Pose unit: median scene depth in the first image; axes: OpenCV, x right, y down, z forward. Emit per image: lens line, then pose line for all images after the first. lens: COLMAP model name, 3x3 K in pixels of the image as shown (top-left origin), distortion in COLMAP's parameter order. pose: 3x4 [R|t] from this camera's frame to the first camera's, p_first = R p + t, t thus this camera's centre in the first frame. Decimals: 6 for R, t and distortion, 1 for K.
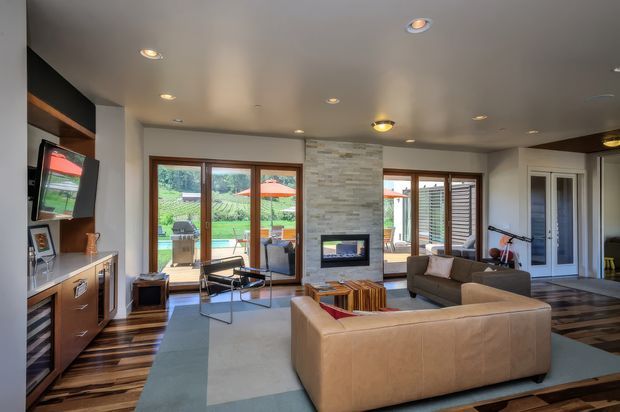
lens RADIAL K [[293.4, 0, 306.6], [0, 293.4, 208.1], [0, 0, 1]] dist [0.002257, 0.000270]
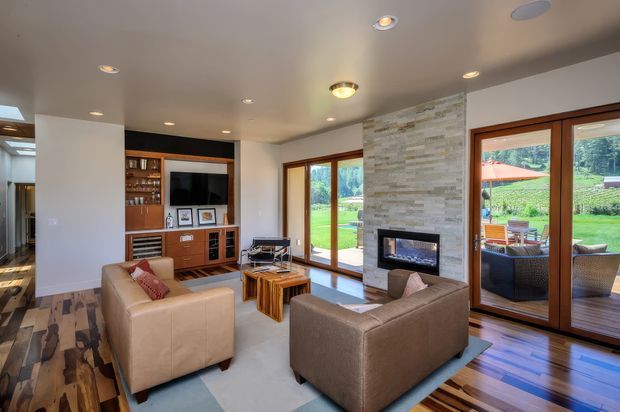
lens RADIAL K [[293.4, 0, 308.6], [0, 293.4, 204.5], [0, 0, 1]] dist [0.002257, 0.000270]
pose [[0.374988, 0.005288, -0.927015, 0.745917], [0.013889, 0.999839, 0.011321, 0.008867], [0.926926, -0.017121, 0.374855, 0.487708]]
